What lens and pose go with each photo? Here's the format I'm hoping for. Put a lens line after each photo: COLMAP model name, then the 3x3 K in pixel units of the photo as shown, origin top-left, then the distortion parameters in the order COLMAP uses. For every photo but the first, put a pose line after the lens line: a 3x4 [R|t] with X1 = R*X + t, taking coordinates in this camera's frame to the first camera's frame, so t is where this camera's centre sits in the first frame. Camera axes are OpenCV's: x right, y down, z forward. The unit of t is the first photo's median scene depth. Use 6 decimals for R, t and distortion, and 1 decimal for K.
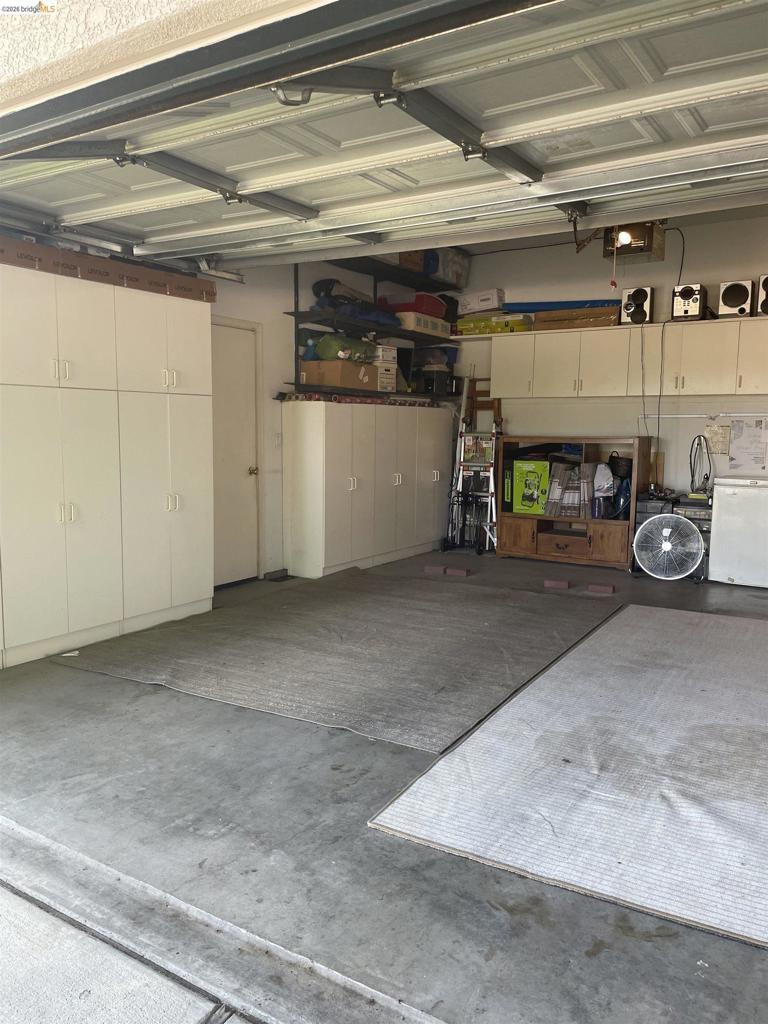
lens RADIAL K [[774.0, 0, 389.1], [0, 774.0, 505.9], [0, 0, 1]] dist [0.087456, -0.112966]
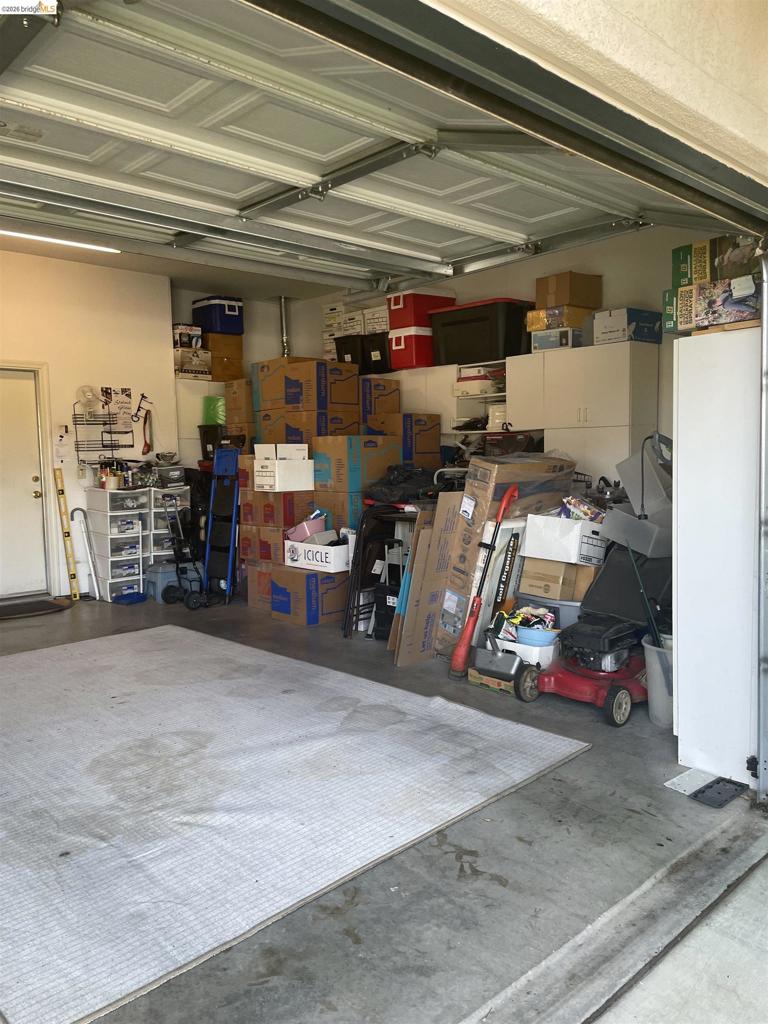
lens RADIAL K [[774.0, 0, 389.5], [0, 774.0, 517.2], [0, 0, 1]] dist [0.087456, -0.112966]
pose [[0.256706, -0.098350, 0.961473, -0.609752], [0.121951, 0.990154, 0.068723, -0.069327], [-0.958765, 0.099611, 0.266172, 0.513862]]
